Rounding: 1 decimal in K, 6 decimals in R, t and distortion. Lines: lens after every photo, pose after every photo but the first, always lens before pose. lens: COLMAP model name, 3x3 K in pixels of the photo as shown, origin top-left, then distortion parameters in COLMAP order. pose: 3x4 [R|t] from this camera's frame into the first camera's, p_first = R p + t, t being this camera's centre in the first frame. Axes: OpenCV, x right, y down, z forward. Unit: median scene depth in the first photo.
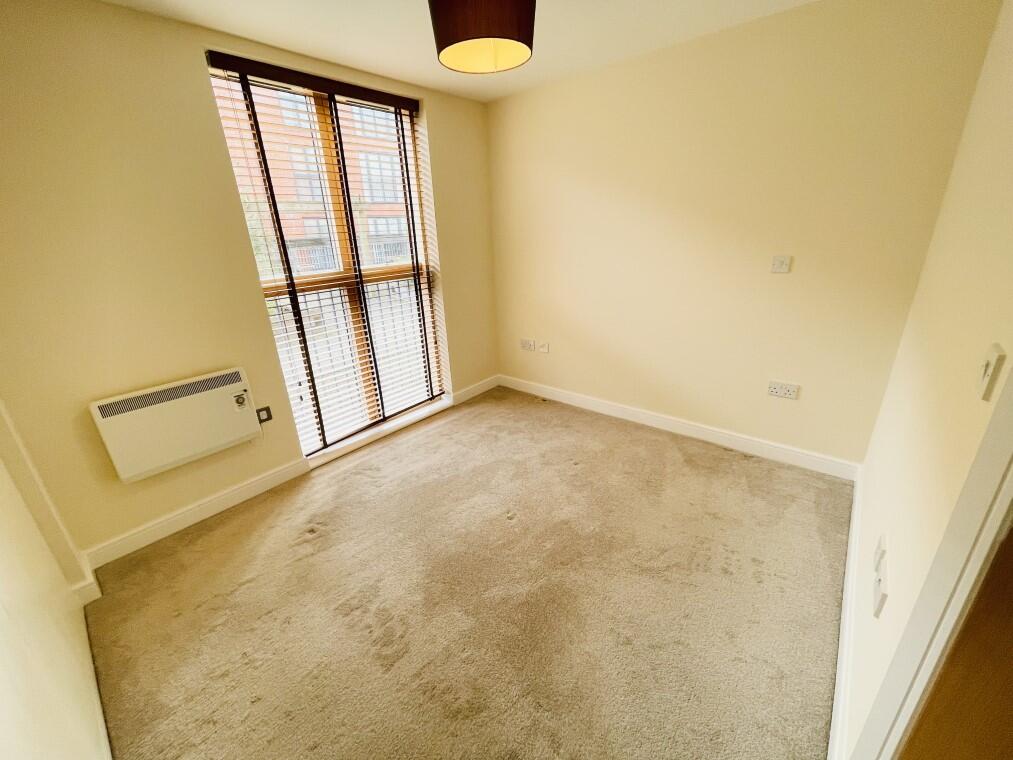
lens RADIAL K [[410.1, 0, 501.2], [0, 410.1, 377.9], [0, 0, 1]] dist [-0.010872, 0.007893]
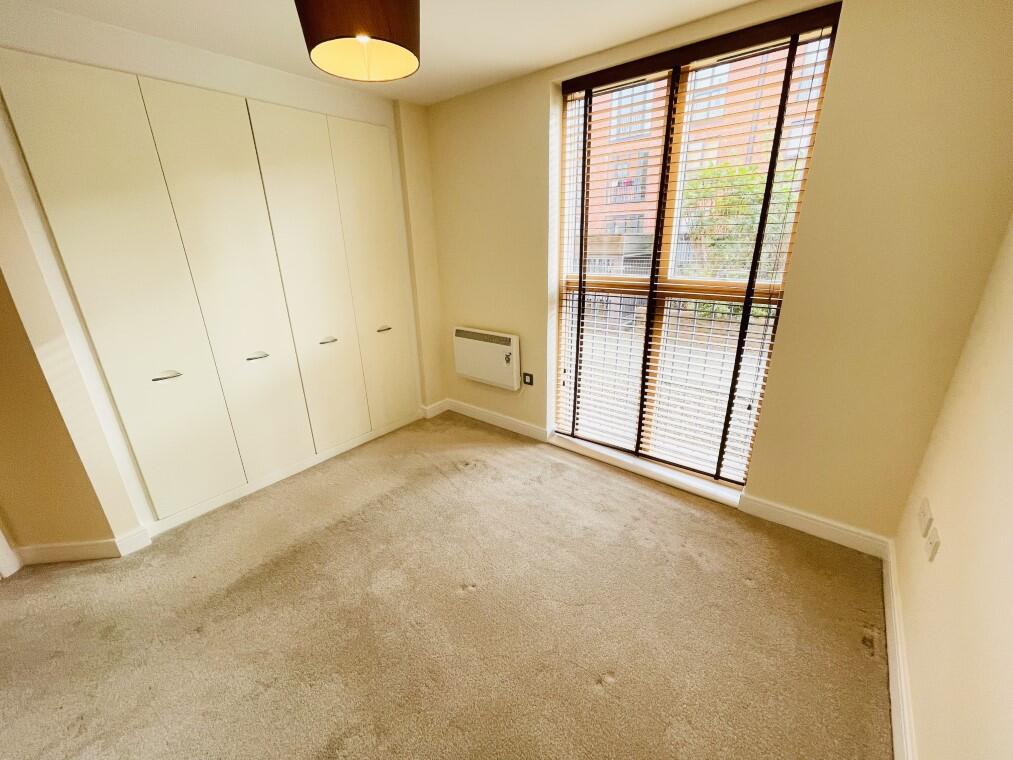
lens RADIAL K [[410.1, 0, 501.2], [0, 410.1, 377.9], [0, 0, 1]] dist [-0.010872, 0.007893]
pose [[0.018331, 0.372735, -0.927757, 0.568524], [-0.315091, 0.882784, 0.348441, -0.316060], [0.948884, 0.285940, 0.133628, 0.730179]]
